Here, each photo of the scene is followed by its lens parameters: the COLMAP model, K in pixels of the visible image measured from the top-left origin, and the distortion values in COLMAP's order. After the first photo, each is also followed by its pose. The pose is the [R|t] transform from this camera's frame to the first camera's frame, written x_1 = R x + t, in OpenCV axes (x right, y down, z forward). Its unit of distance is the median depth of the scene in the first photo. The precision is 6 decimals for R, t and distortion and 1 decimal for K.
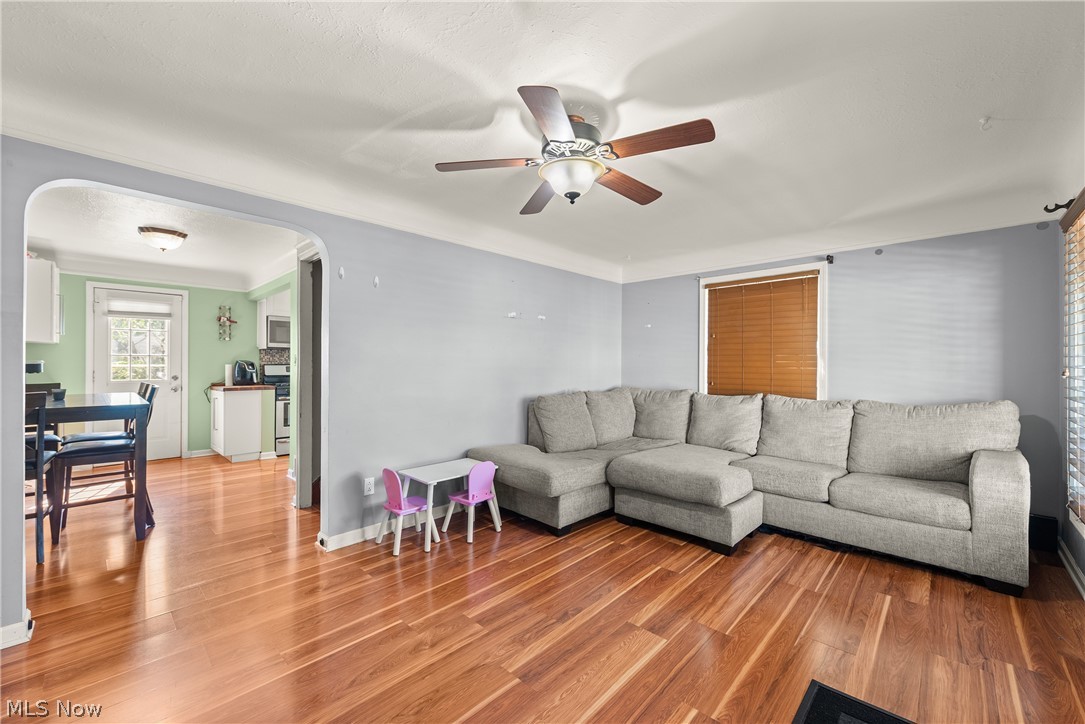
lens RADIAL K [[425.8, 0, 542.0], [0, 425.8, 365.7], [0, 0, 1]] dist [0.002928, 0.000127]
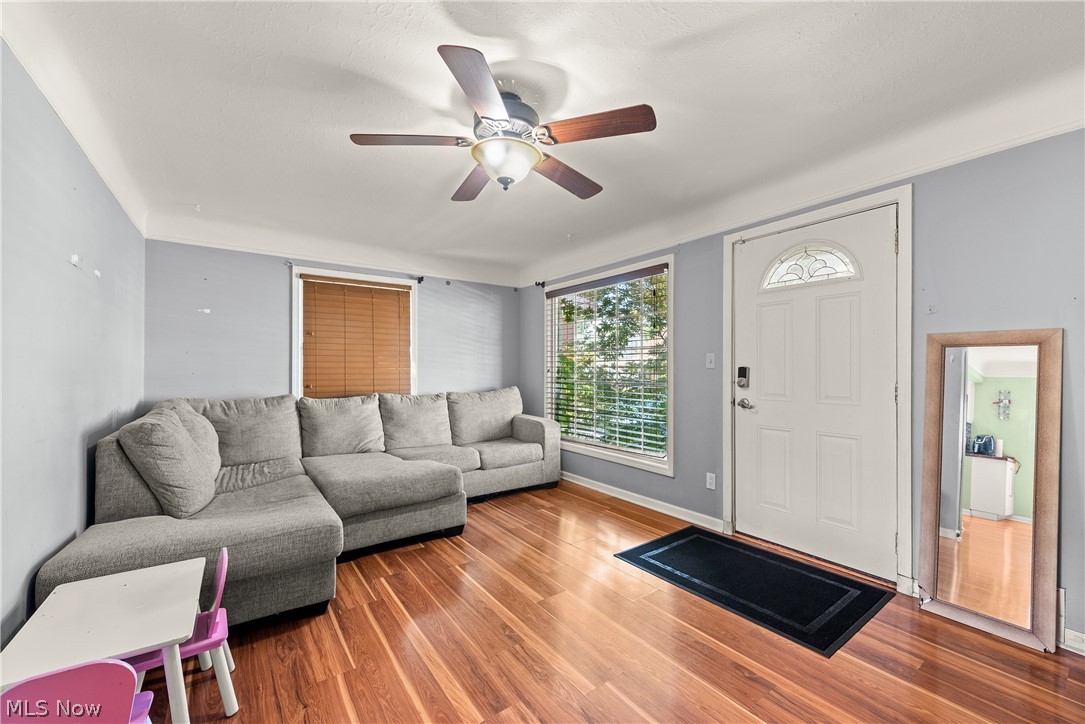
lens RADIAL K [[425.8, 0, 542.0], [0, 425.8, 365.7], [0, 0, 1]] dist [0.002928, 0.000127]
pose [[0.195982, 0.002219, 0.980605, -0.526101], [0.000844, 0.999997, -0.002432, 0.001215], [-0.980607, 0.001304, 0.195979, 0.473735]]
